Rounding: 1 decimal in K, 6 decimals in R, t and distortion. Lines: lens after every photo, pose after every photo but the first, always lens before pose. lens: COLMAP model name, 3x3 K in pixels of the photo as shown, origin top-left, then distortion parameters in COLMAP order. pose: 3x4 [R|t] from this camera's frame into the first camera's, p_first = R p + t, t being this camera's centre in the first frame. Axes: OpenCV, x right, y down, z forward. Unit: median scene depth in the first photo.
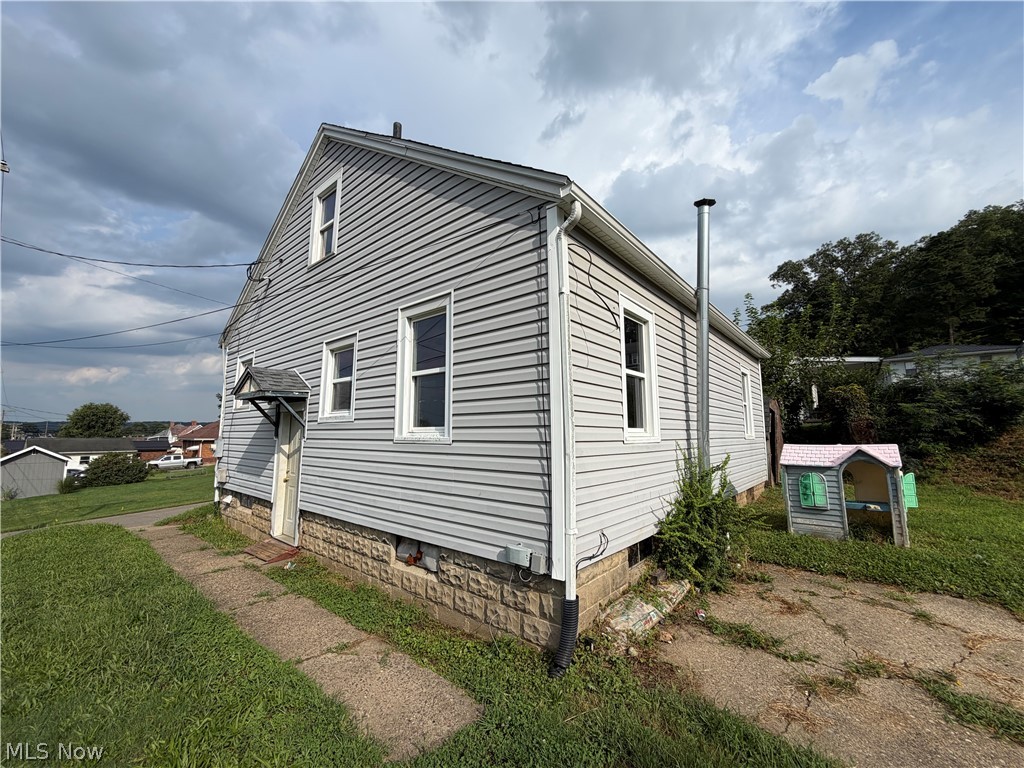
lens RADIAL K [[412.3, 0, 510.7], [0, 412.3, 380.7], [0, 0, 1]] dist [0.011949, 0.000405]
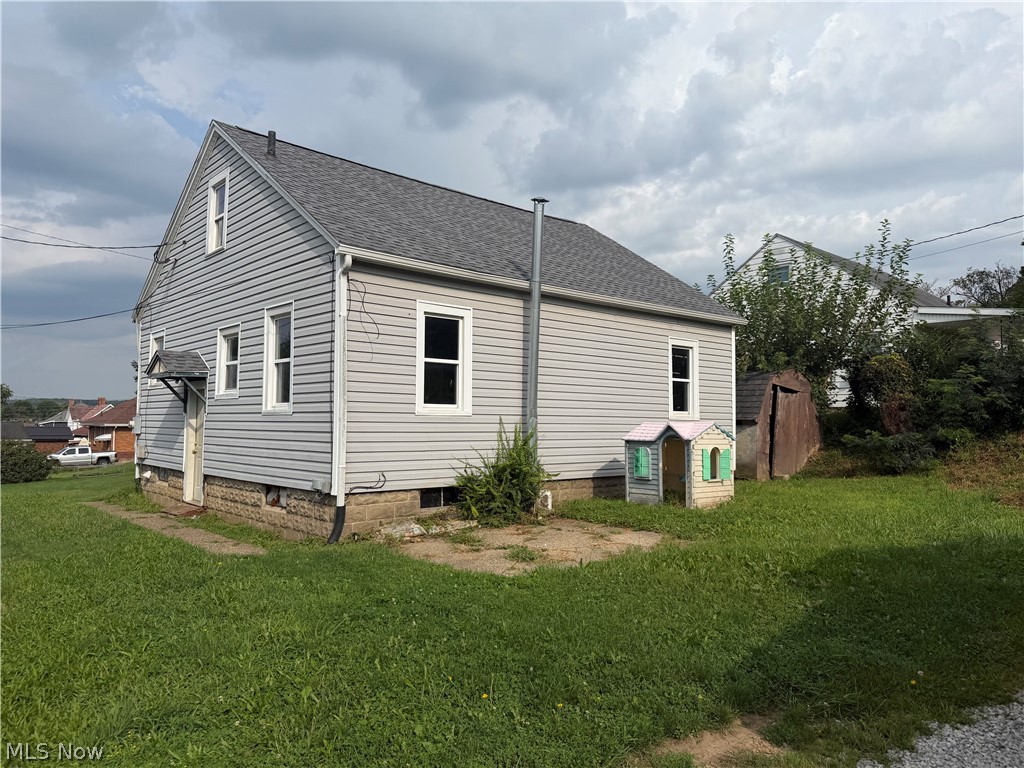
lens RADIAL K [[719.7, 0, 512.2], [0, 719.7, 380.6], [0, 0, 1]] dist [0.045953, -0.023516]
pose [[0.990920, 0.000717, -0.134450, 0.600490], [0.008627, 0.997586, 0.068907, -0.079768], [0.134175, -0.069441, 0.988522, -0.845872]]
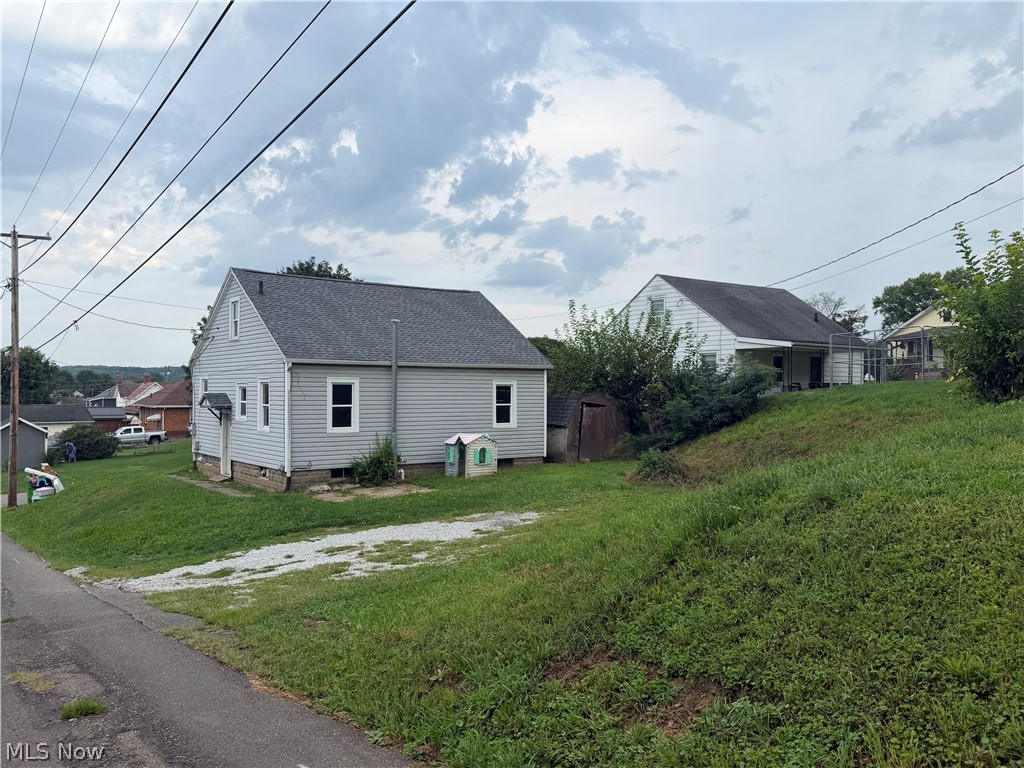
lens RADIAL K [[800.0, 0, 516.1], [0, 800.0, 387.3], [0, 0, 1]] dist [0.052730, 0.000484]
pose [[0.977320, 0.003480, -0.211741, 1.774832], [0.022692, 0.992387, 0.121046, -0.521560], [0.210551, -0.123106, 0.969801, -2.625582]]
